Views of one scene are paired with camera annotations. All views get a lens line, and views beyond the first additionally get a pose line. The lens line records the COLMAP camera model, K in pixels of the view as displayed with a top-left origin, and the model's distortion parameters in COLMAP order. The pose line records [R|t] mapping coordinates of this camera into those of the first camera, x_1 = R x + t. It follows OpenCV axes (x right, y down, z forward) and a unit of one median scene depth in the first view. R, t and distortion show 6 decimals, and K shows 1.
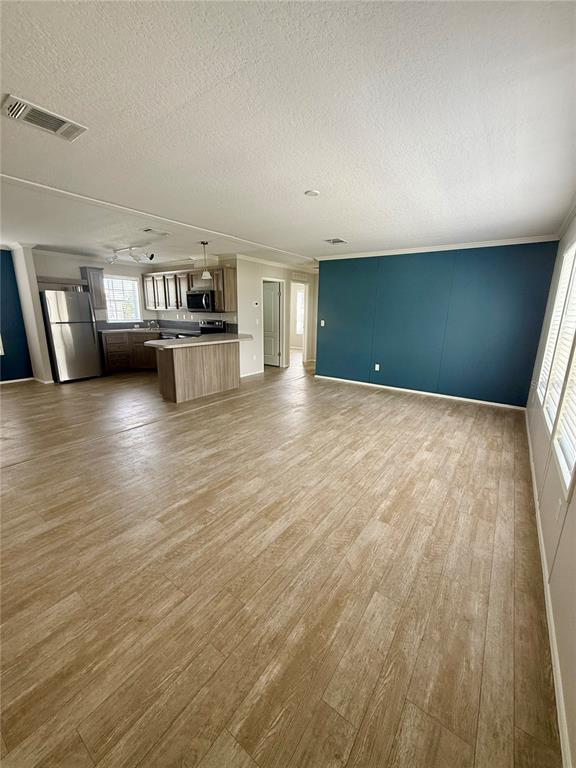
lens RADIAL K [[306.3, 0, 284.5], [0, 306.3, 379.2], [0, 0, 1]] dist [0.011120, -0.000126]
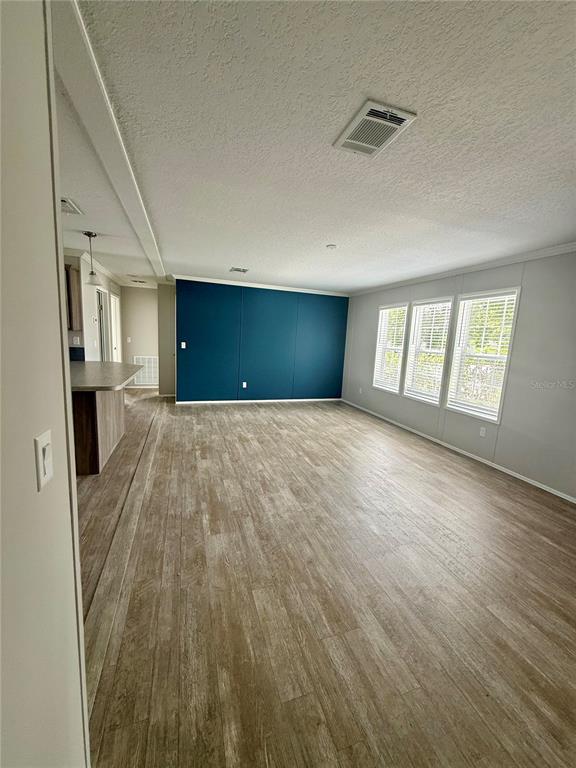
lens RADIAL K [[308.5, 0, 288.0], [0, 308.5, 384.0], [0, 0, 1]] dist [-0.000369, -0.000385]
pose [[0.570160, -0.113686, 0.813629, -0.506848], [0.144266, 0.988844, 0.037072, -0.060345], [-0.808767, 0.096243, 0.580201, 0.235867]]
